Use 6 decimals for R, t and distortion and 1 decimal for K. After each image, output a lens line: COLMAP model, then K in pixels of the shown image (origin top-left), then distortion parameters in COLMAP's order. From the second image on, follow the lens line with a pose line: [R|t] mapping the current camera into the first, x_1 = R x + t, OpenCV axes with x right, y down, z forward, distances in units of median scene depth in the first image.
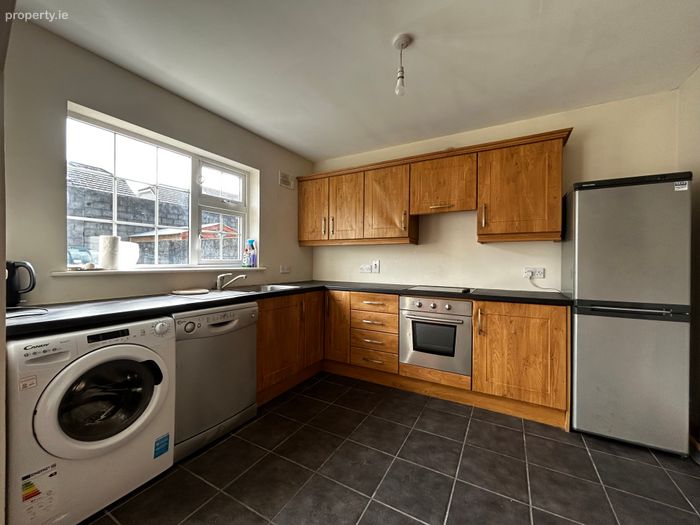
lens RADIAL K [[280.9, 0, 350.2], [0, 280.9, 261.5], [0, 0, 1]] dist [-0.004181, -0.000017]
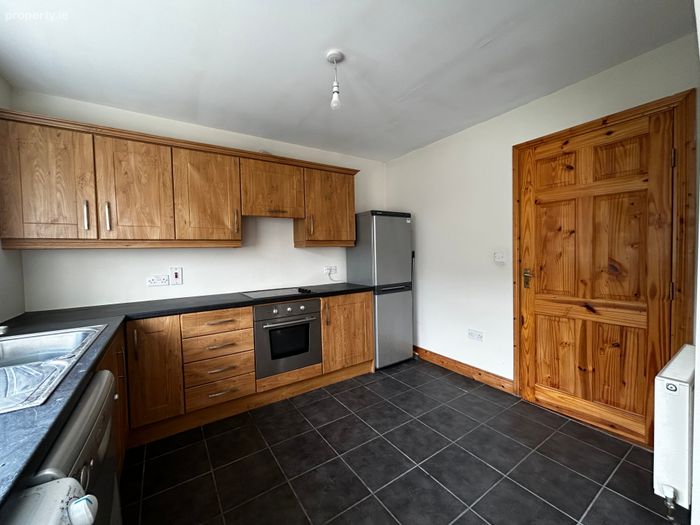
lens RADIAL K [[280.9, 0, 350.2], [0, 280.9, 261.6], [0, 0, 1]] dist [-0.004181, -0.000017]
pose [[0.452453, -0.046751, 0.890562, -0.498138], [0.030465, 0.998852, 0.036958, -0.046873], [-0.891268, 0.010409, 0.453358, 0.331137]]
